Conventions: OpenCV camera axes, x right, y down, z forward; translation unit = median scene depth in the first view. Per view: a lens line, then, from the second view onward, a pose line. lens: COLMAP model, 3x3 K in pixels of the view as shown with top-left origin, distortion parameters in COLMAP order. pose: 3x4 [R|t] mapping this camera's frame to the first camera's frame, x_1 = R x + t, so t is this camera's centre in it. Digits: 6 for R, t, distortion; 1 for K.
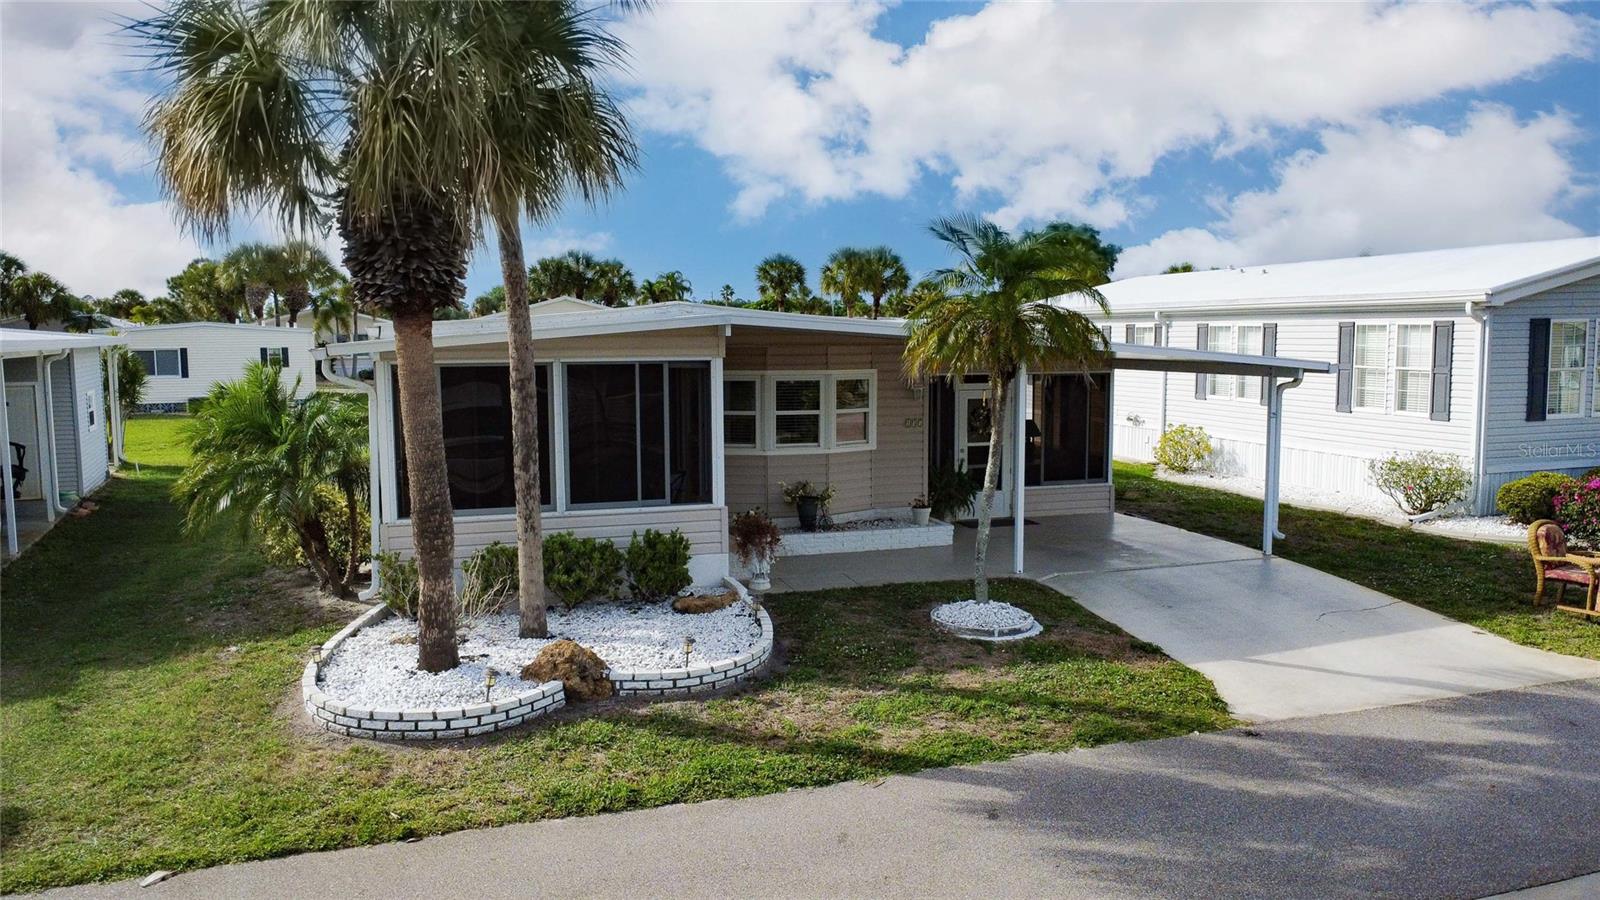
lens RADIAL K [[1166.4, 0, 799.8], [0, 1166.4, 449.3], [0, 0, 1]] dist [0.002300, -0.005572]
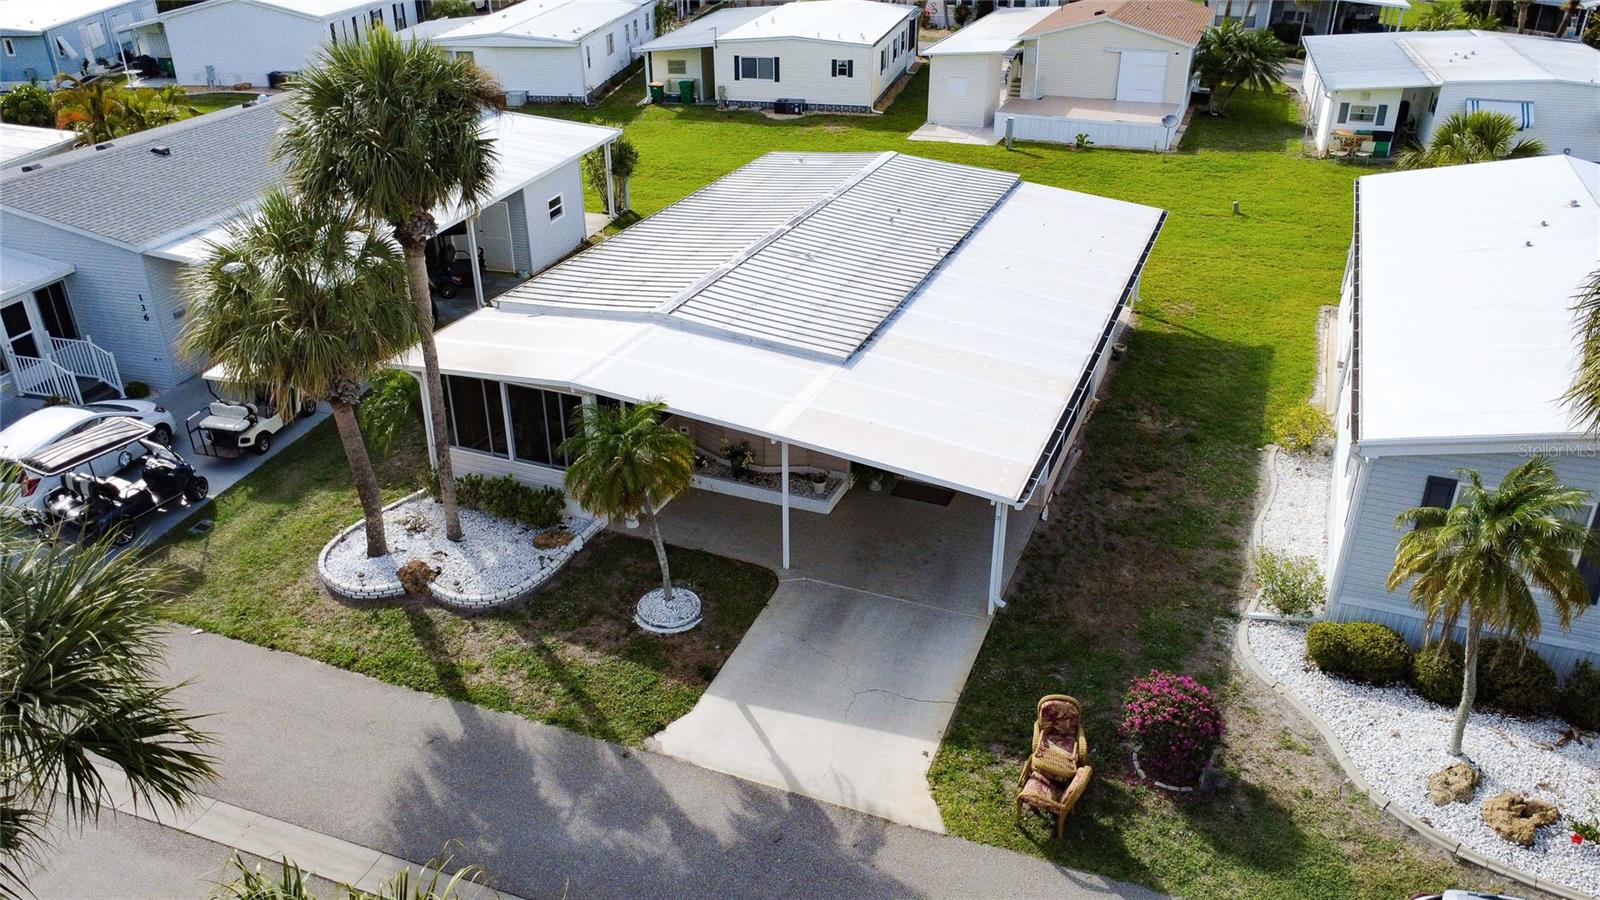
lens RADIAL K [[1166.4, 0, 799.0], [0, 1166.4, 452.2], [0, 0, 1]] dist [0.002300, -0.005572]
pose [[0.768738, 0.297907, -0.565945, 1.242883], [-0.064617, 0.916541, 0.394687, -0.756209], [0.636291, -0.266842, 0.723829, 0.023186]]
